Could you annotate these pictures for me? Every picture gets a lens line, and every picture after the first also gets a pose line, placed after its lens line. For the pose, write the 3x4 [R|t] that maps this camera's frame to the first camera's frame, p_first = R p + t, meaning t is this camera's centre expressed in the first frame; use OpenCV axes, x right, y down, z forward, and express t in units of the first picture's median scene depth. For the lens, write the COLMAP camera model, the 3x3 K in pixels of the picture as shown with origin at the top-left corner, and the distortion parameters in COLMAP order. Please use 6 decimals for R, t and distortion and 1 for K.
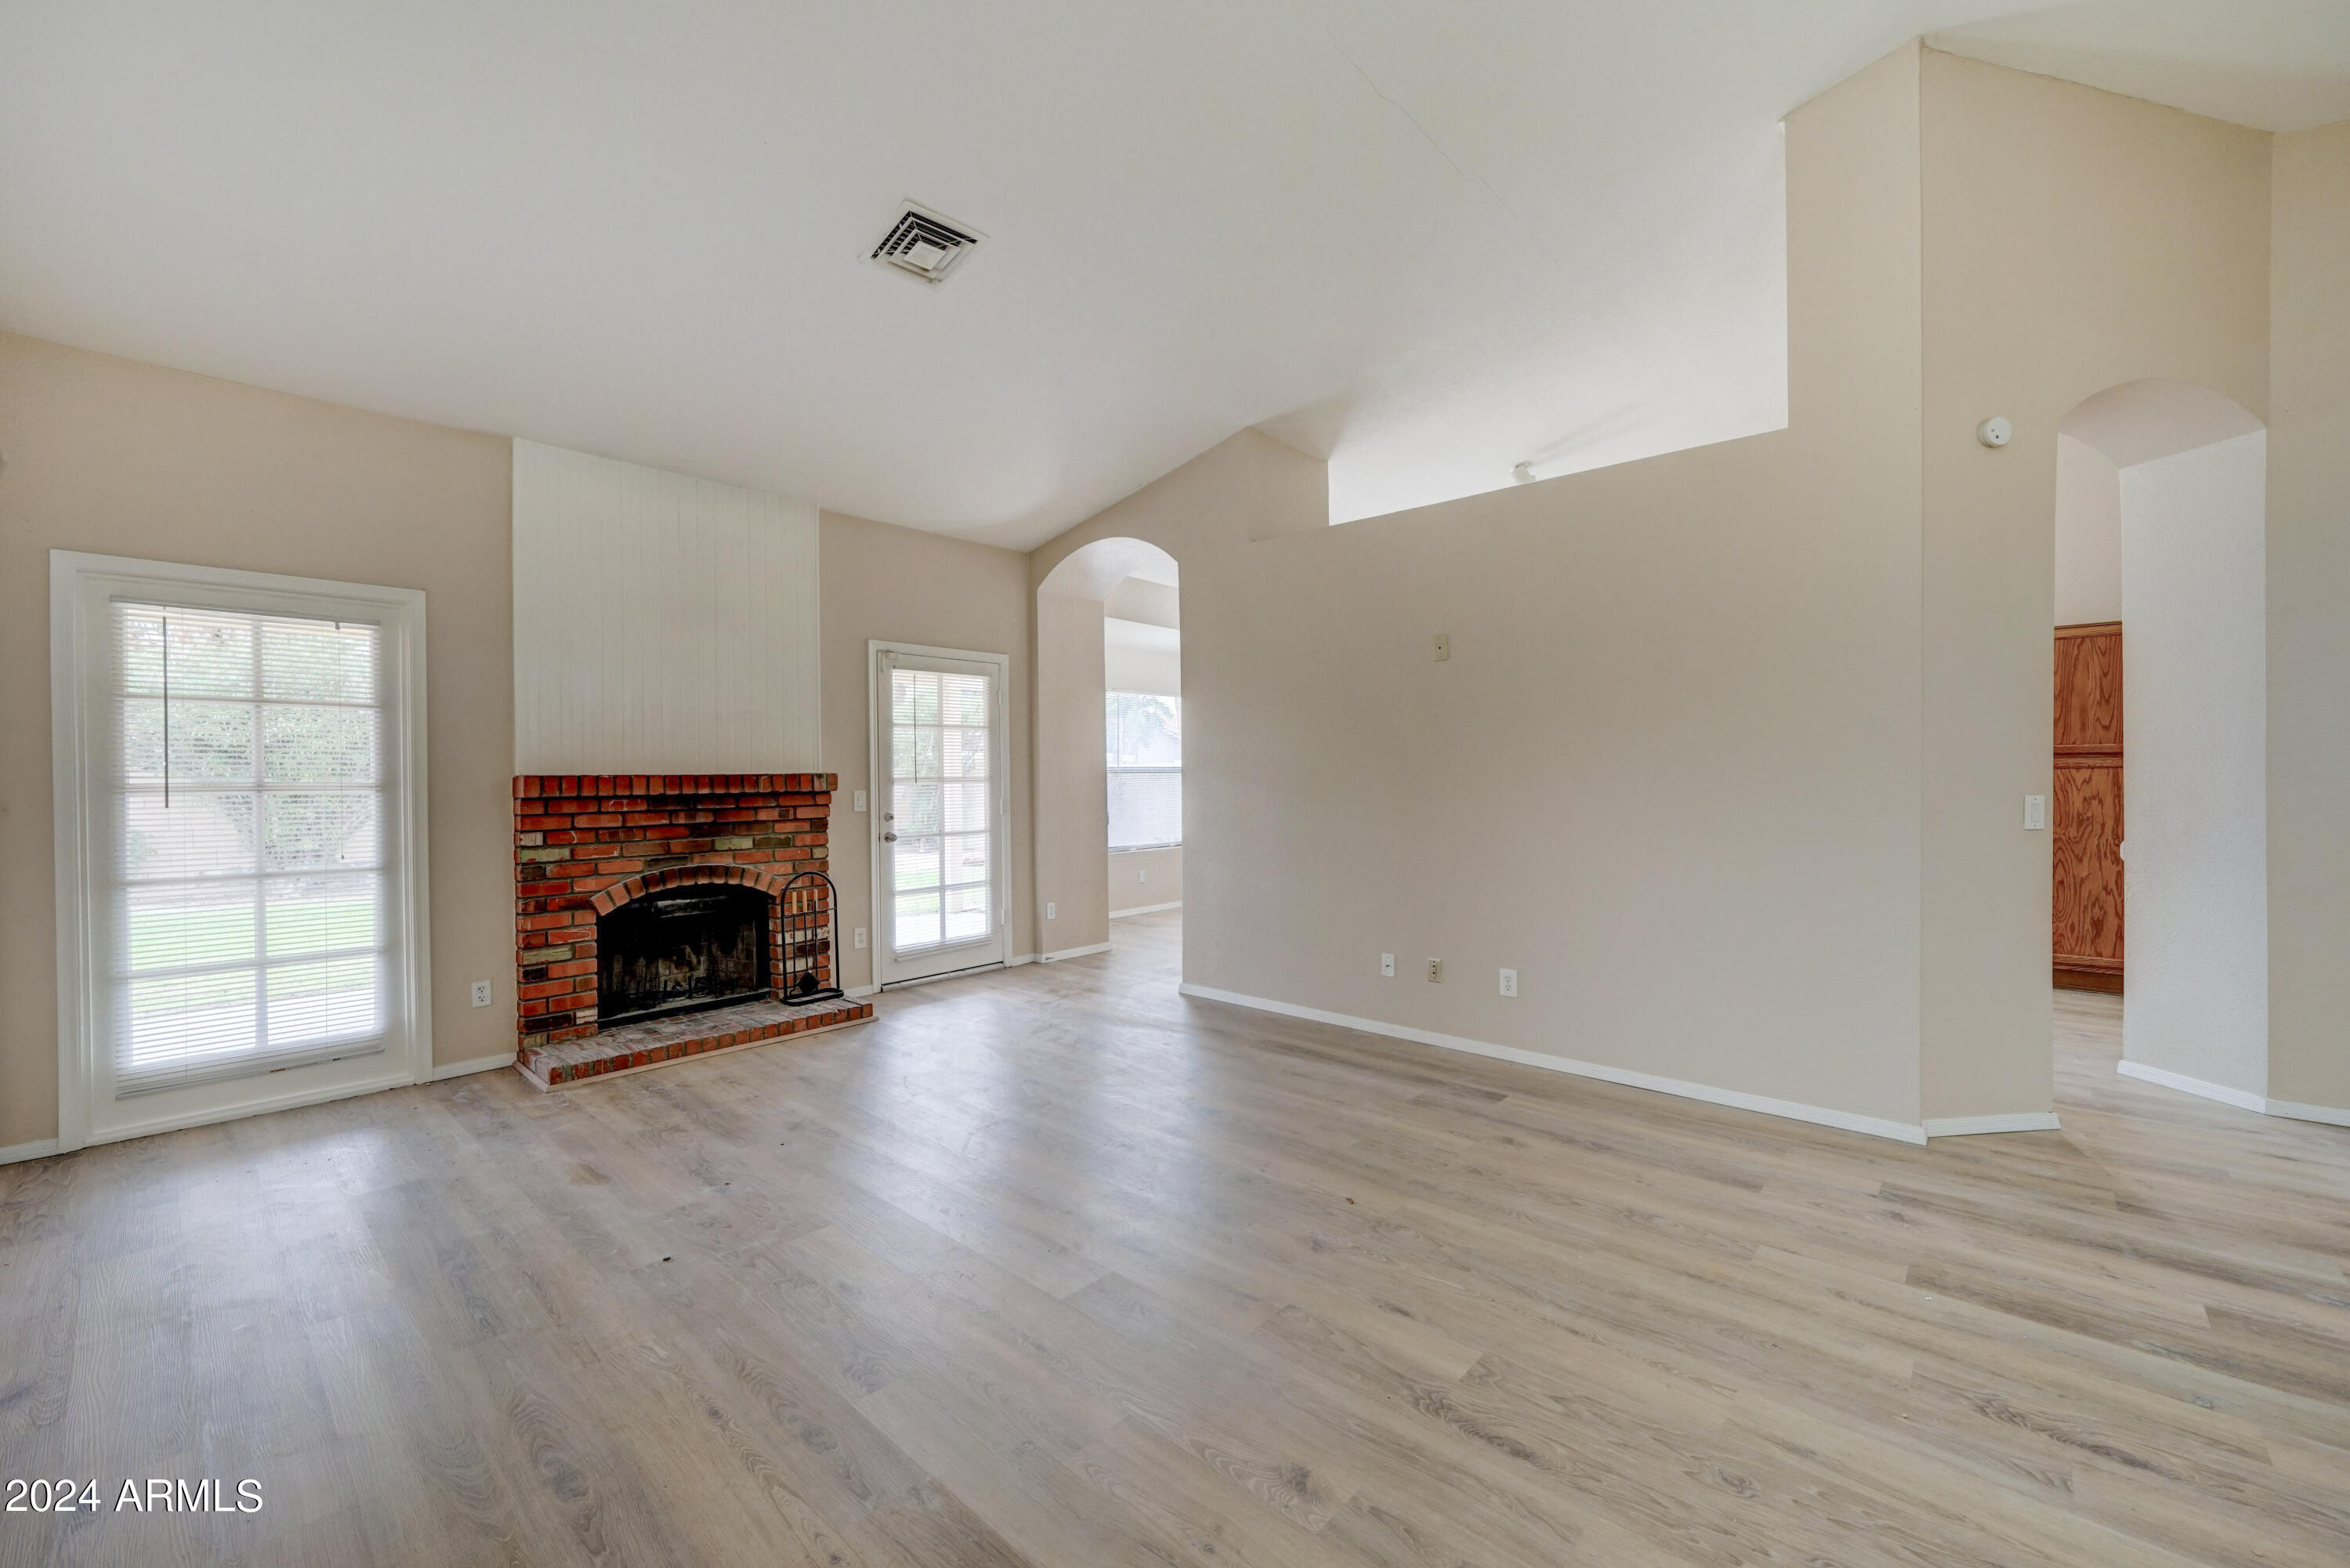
lens RADIAL K [[956.2, 0, 1159.8], [0, 956.2, 785.5], [0, 0, 1]] dist [-0.008681, 0.001996]
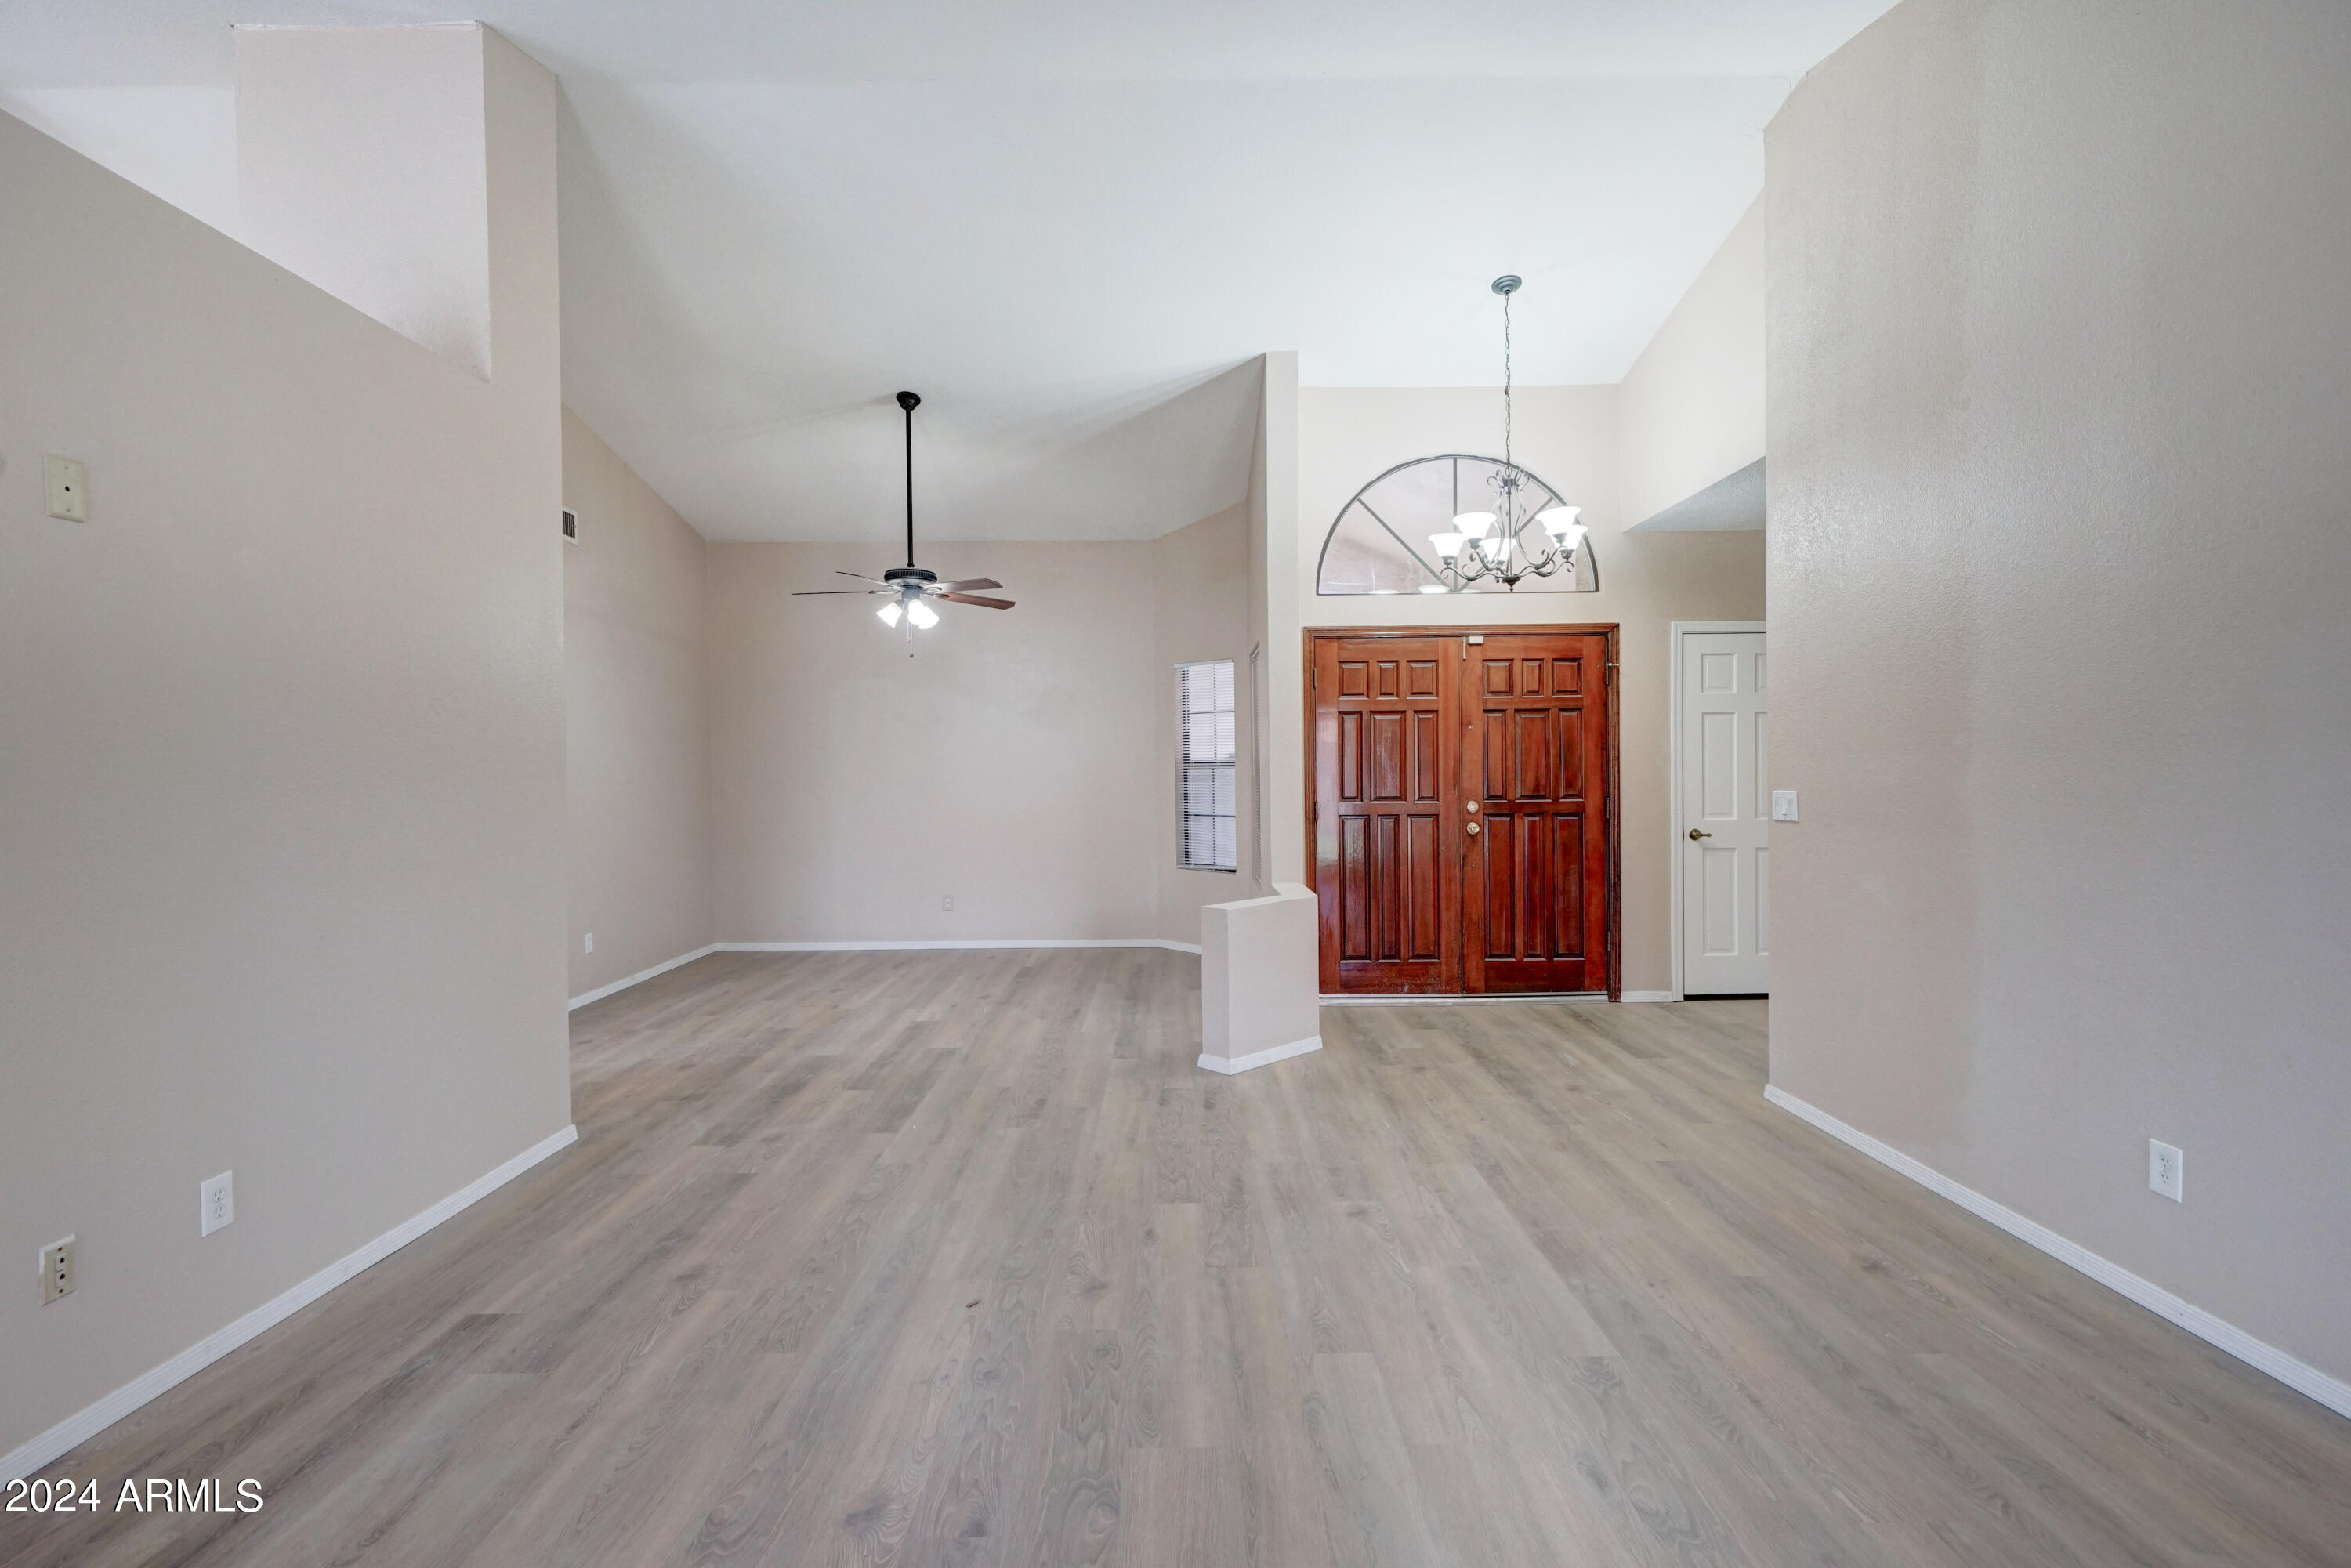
lens RADIAL K [[1074.4, 0, 1189.7], [0, 1074.4, 803.5], [0, 0, 1]] dist [-0.006442, 0.000782]
pose [[-0.688829, -0.005802, 0.724901, -0.405136], [0.025132, 0.999176, 0.031879, -0.011621], [-0.724488, 0.040178, -0.688115, 1.014272]]
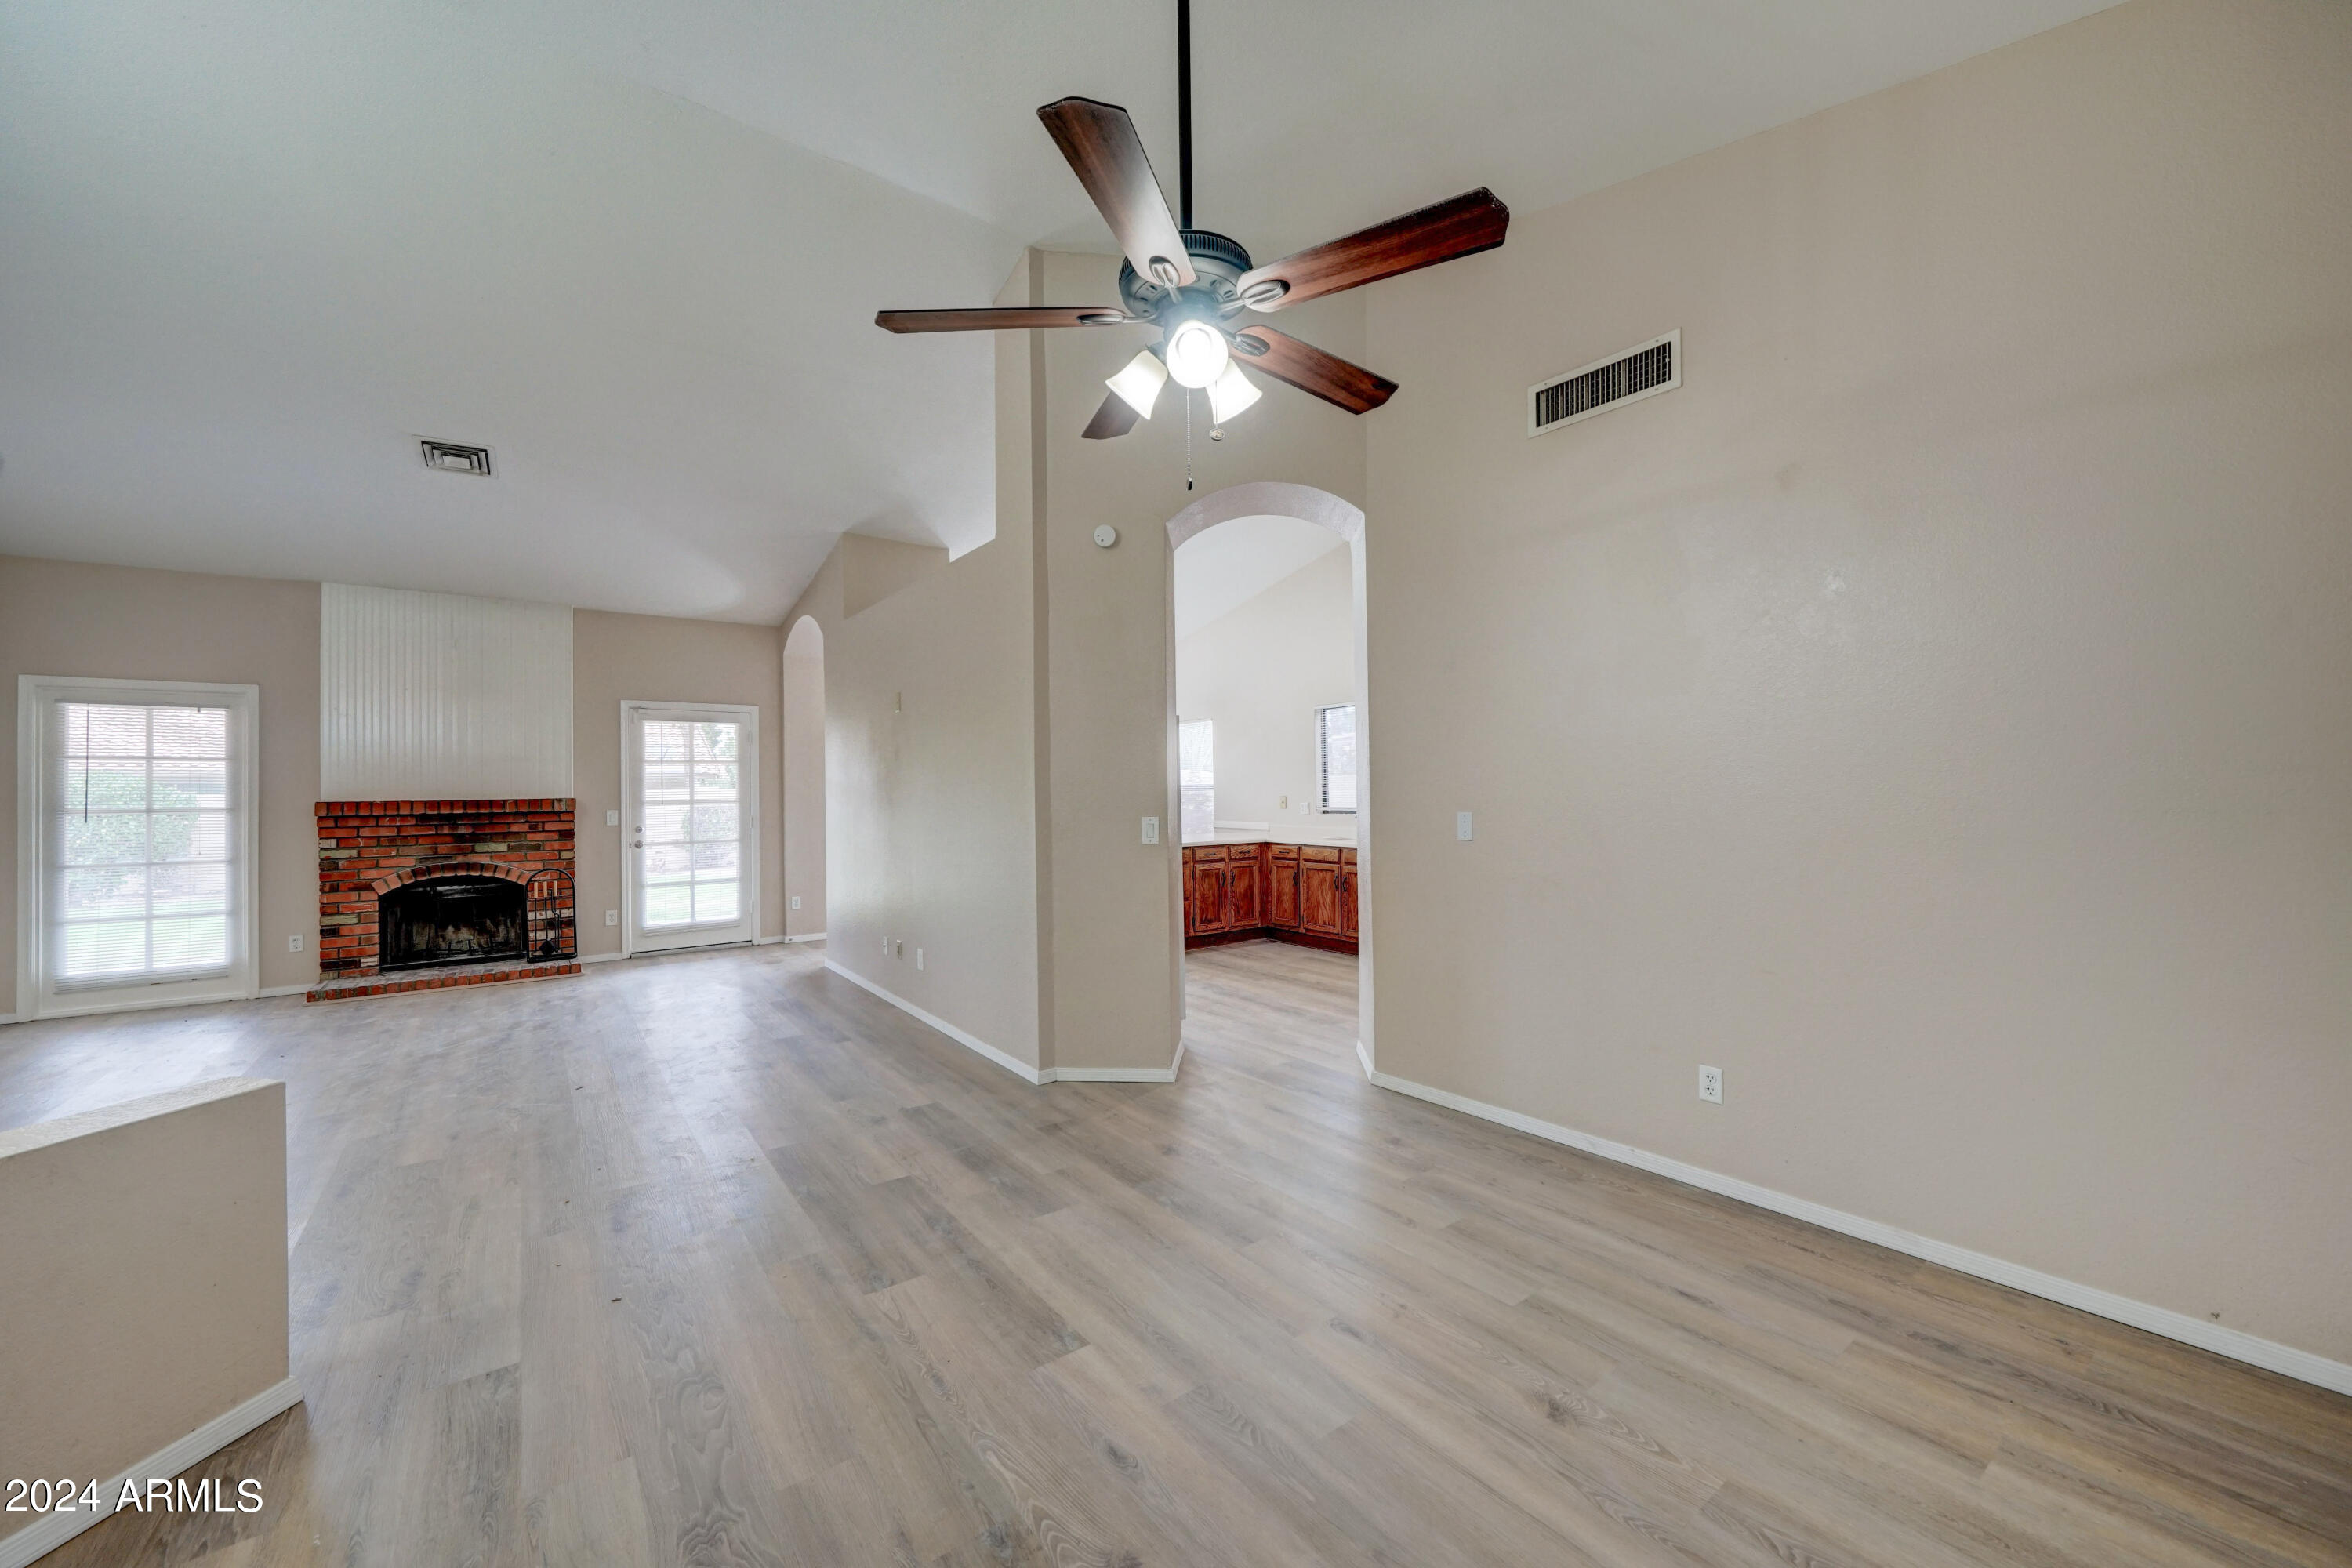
lens RADIAL K [[895.6, 0, 1180.2], [0, 895.6, 780.7], [0, 0, 1]] dist [-0.005958, -0.001115]
pose [[0.981800, -0.005932, -0.189827, 0.959679], [0.001996, 0.999779, -0.020917, -0.011748], [0.189910, 0.020158, 0.981595, -0.144572]]
